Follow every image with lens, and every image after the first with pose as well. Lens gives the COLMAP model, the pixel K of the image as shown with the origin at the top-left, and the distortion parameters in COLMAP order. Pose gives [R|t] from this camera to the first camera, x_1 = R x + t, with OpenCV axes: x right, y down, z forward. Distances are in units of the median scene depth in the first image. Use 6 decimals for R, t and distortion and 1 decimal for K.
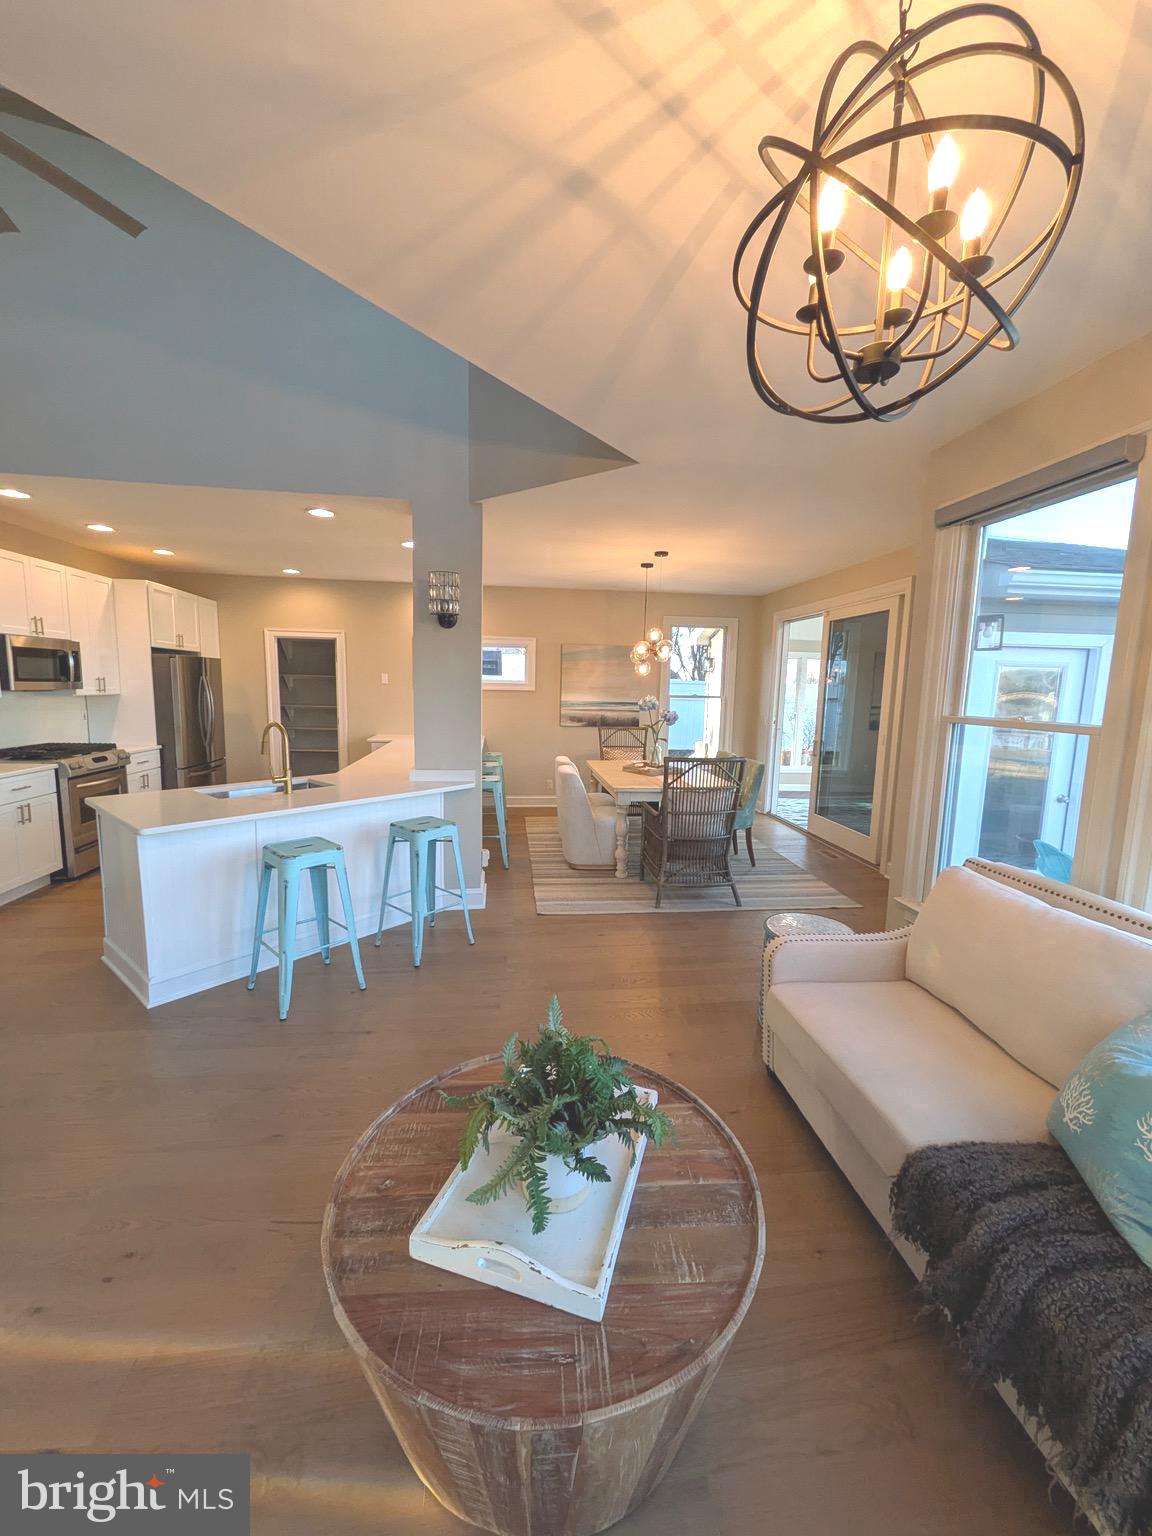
lens RADIAL K [[605.9, 0, 576.0], [0, 605.9, 768.0], [0, 0, 1]] dist [0.017398, -0.000053]
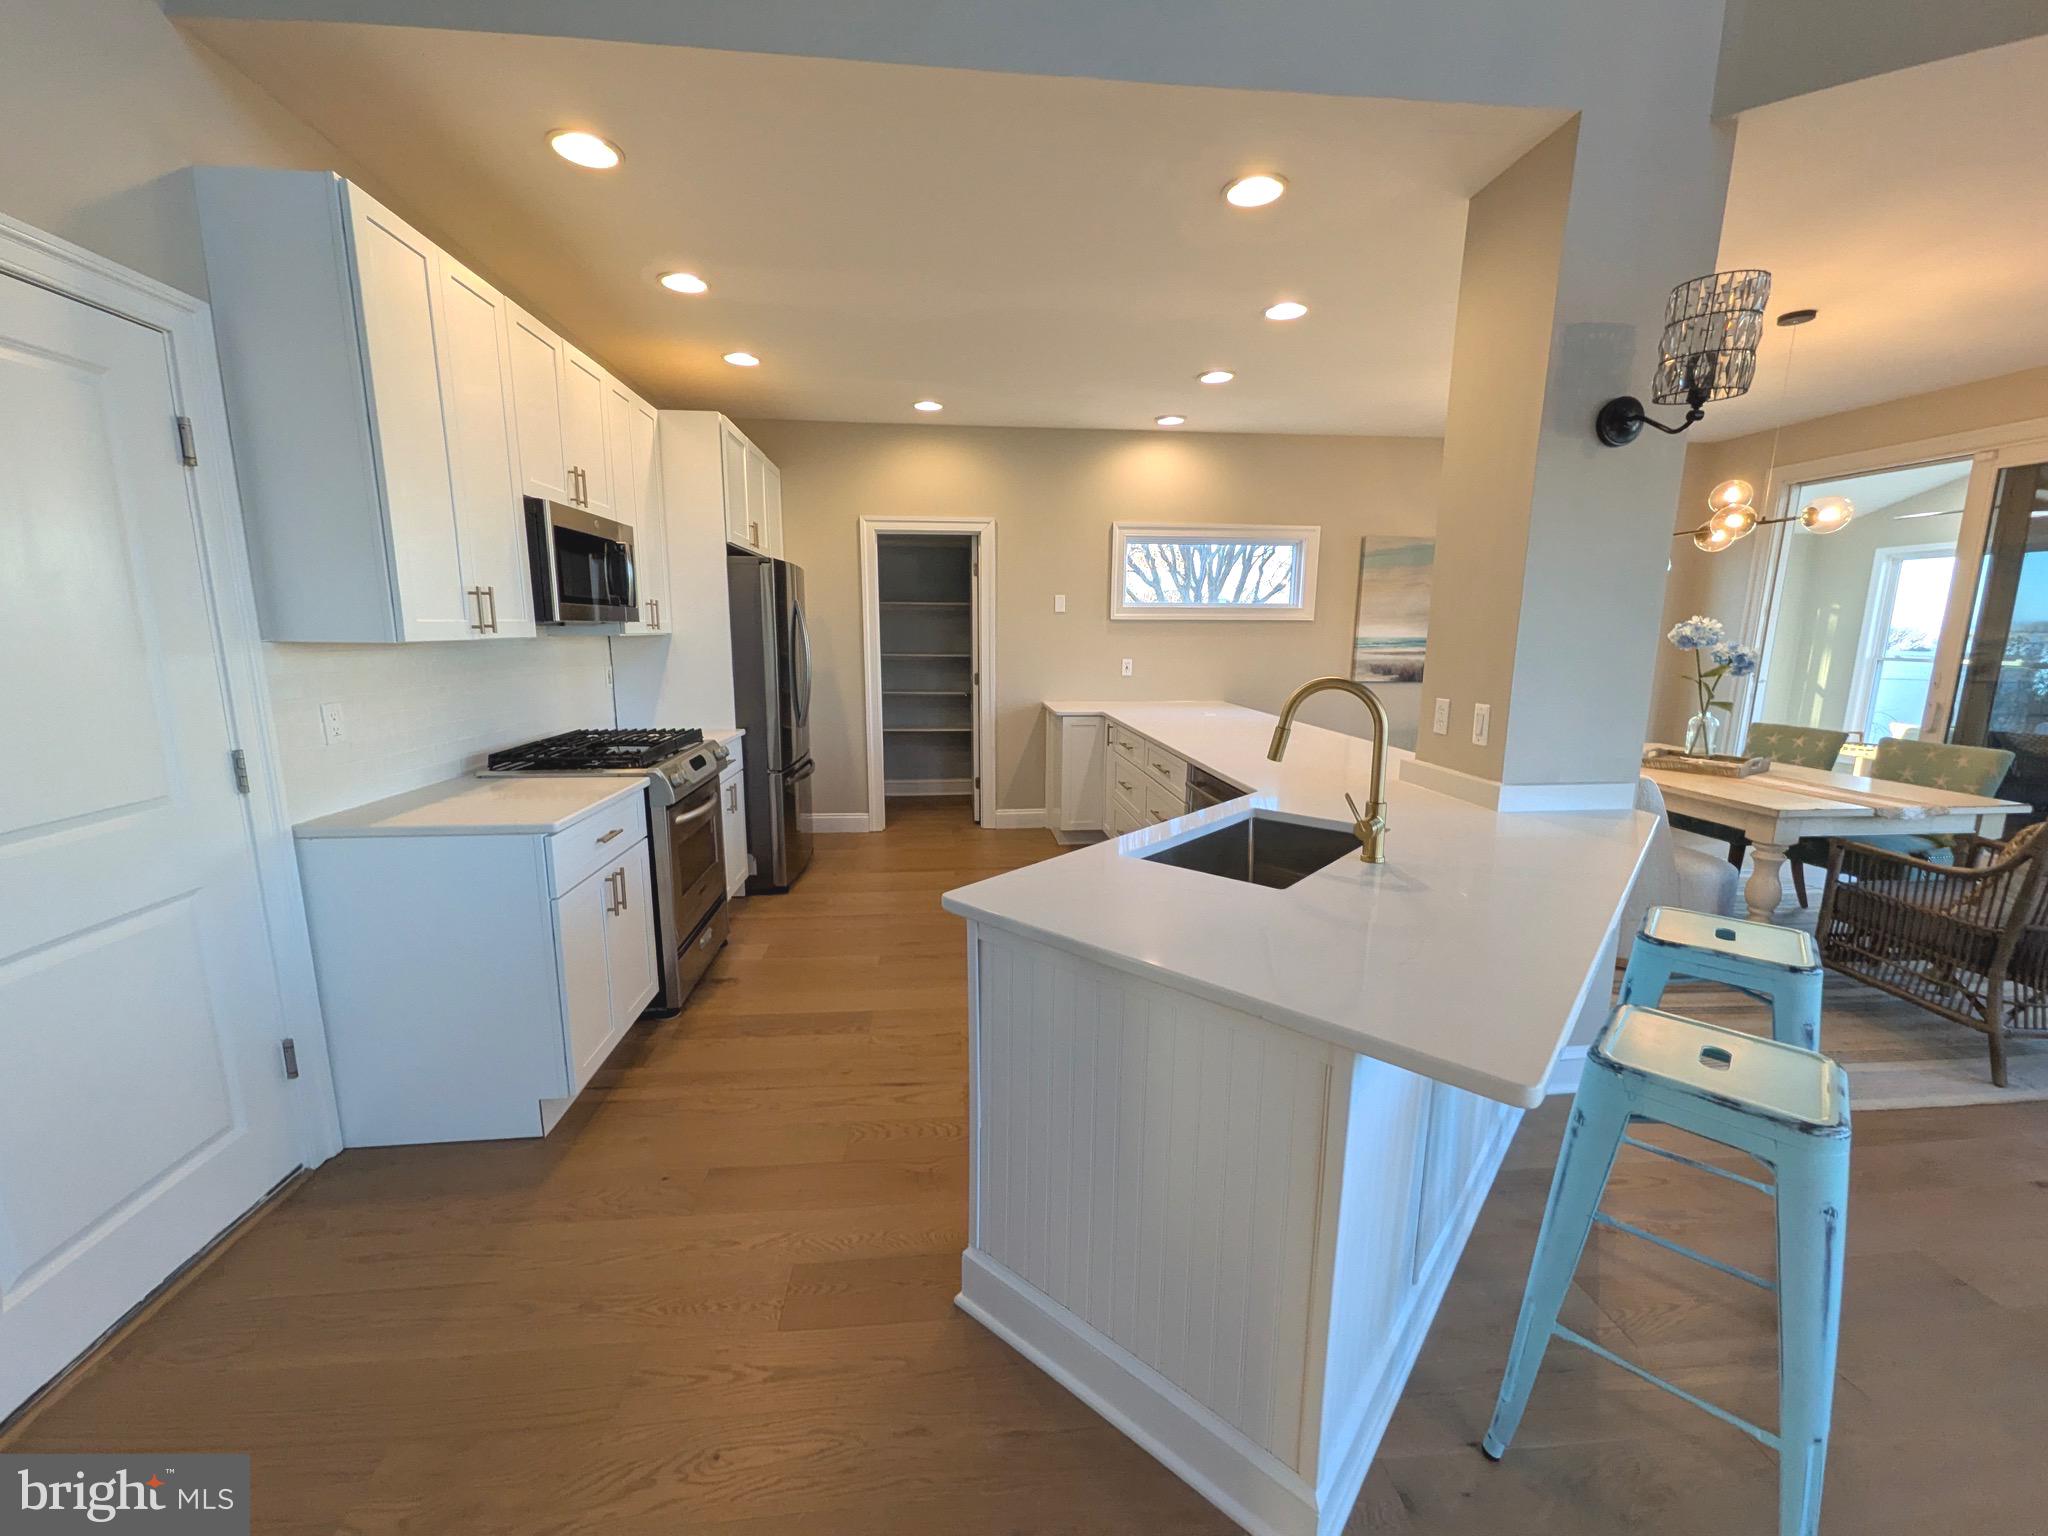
lens RADIAL K [[807.9, 0, 1024.0], [0, 807.9, 768.0], [0, 0, 1]] dist [0.017398, -0.000053]
pose [[0.999775, -0.013958, -0.015972, -0.483252], [0.014483, 0.999342, 0.033248, -0.026851], [0.015498, -0.033472, 0.999319, 0.337027]]
